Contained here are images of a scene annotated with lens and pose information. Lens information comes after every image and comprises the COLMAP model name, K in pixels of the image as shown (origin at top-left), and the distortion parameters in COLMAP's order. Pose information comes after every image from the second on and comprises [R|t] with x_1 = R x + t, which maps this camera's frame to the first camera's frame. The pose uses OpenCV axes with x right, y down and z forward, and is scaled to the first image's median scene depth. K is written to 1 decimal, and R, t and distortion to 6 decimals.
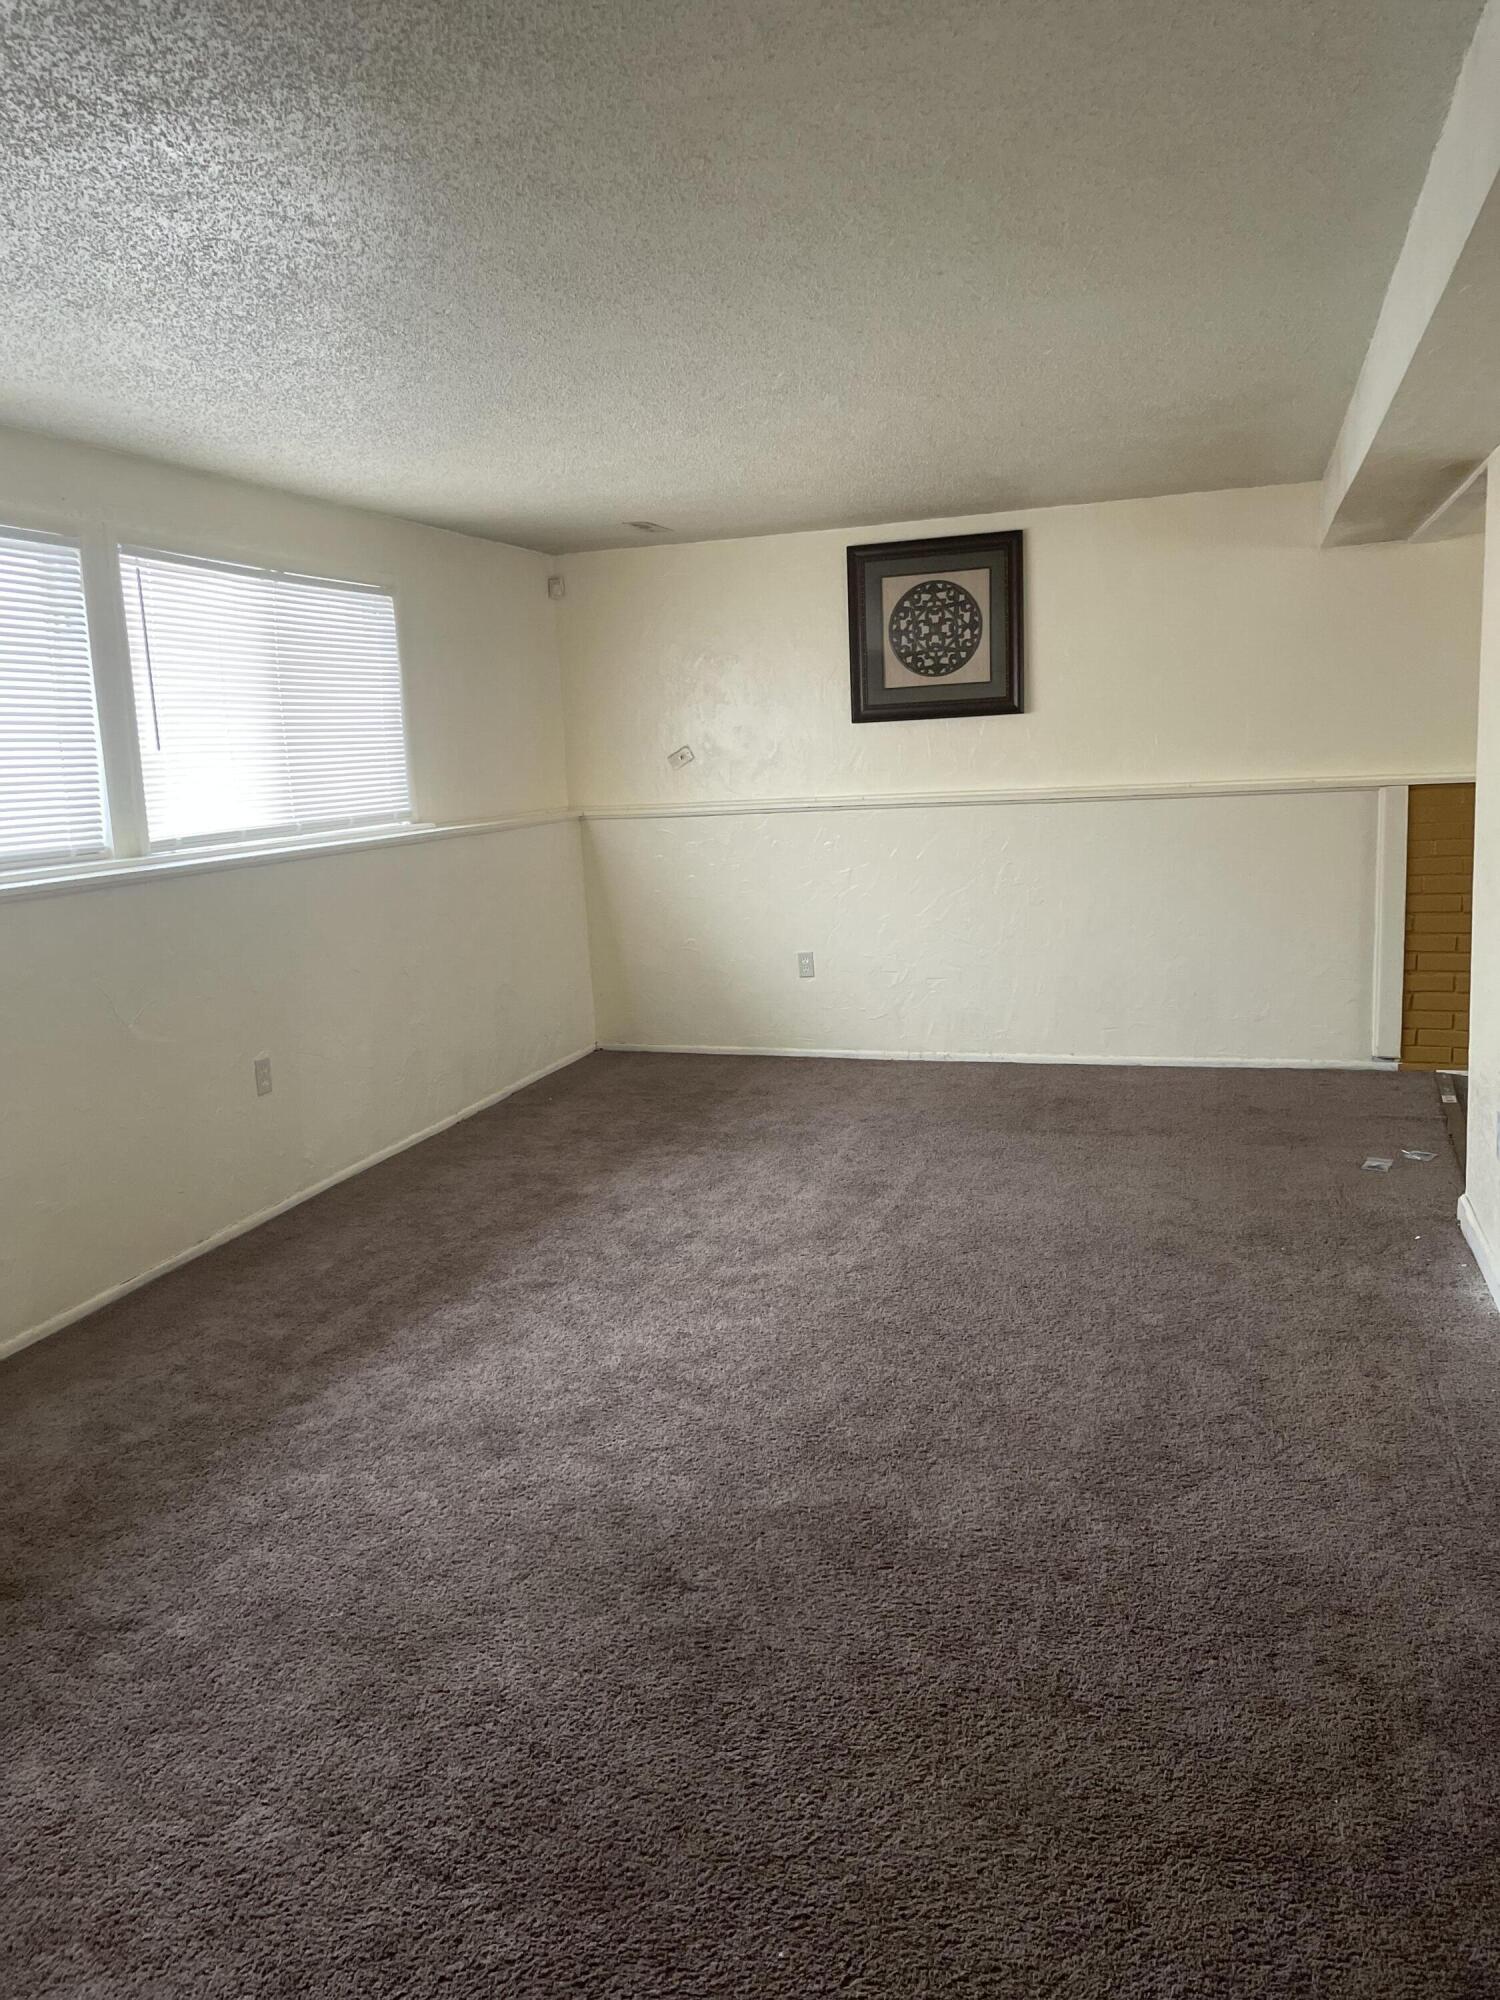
lens RADIAL K [[1484.3, 0, 750.0], [0, 1484.3, 1000.0], [0, 0, 1]] dist [0.102835, -0.128552]
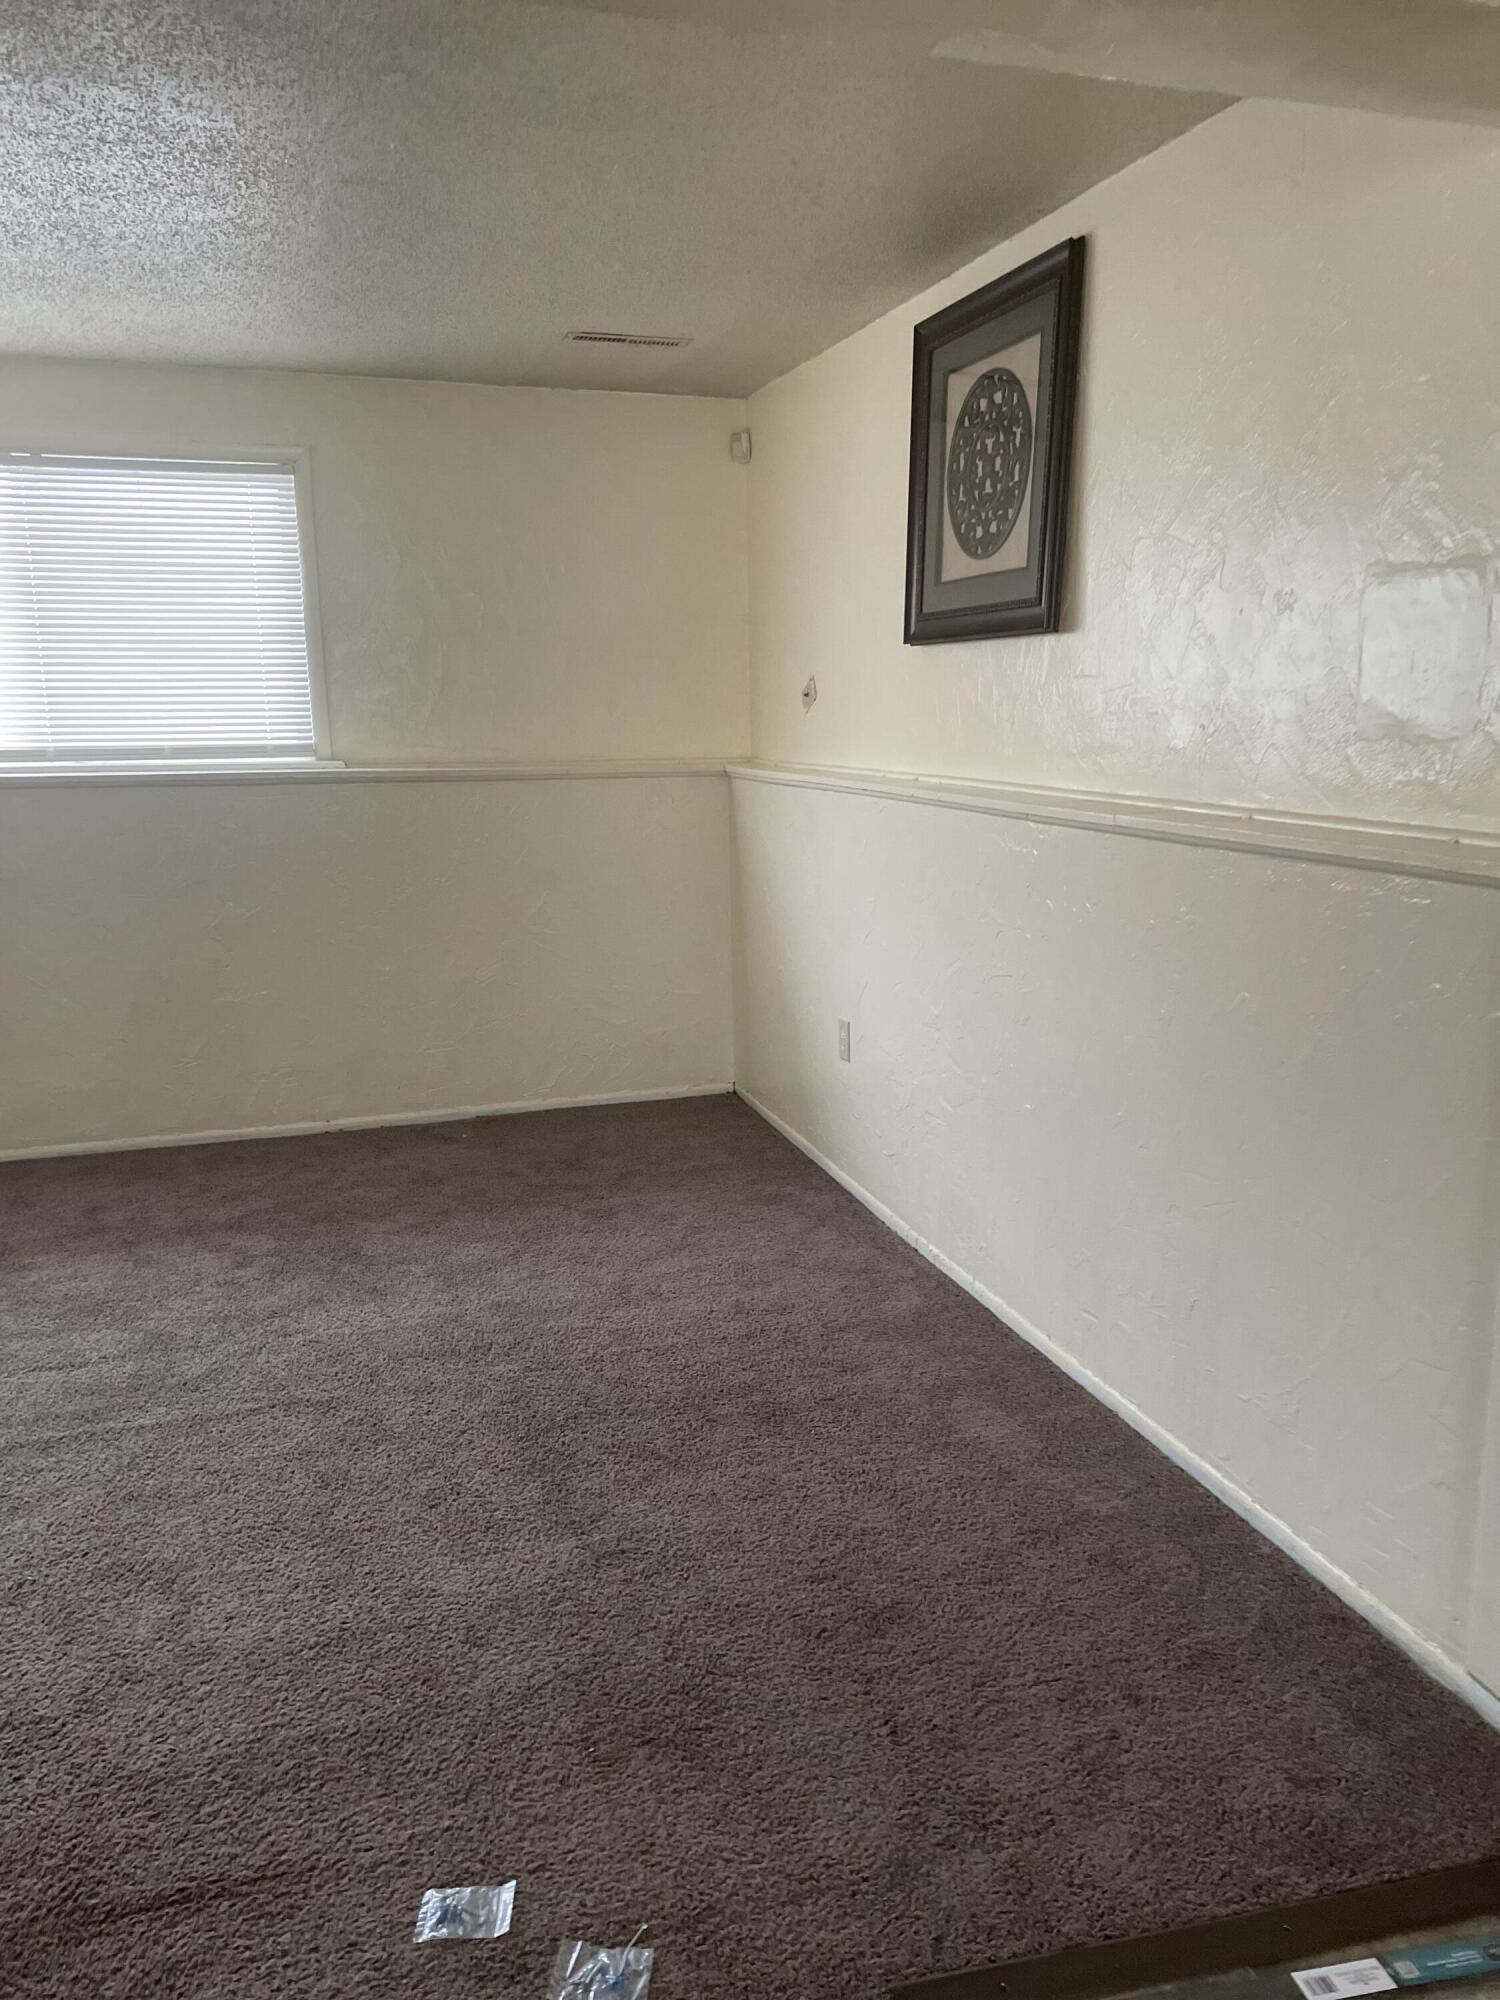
lens RADIAL K [[1484.3, 0, 750.0], [0, 1484.3, 1000.0], [0, 0, 1]] dist [0.102835, -0.128552]
pose [[0.600515, 0.200607, -0.774040, 0.519229], [-0.157178, 0.978747, 0.131719, -0.122289], [0.784013, 0.042563, 0.619284, 0.620230]]
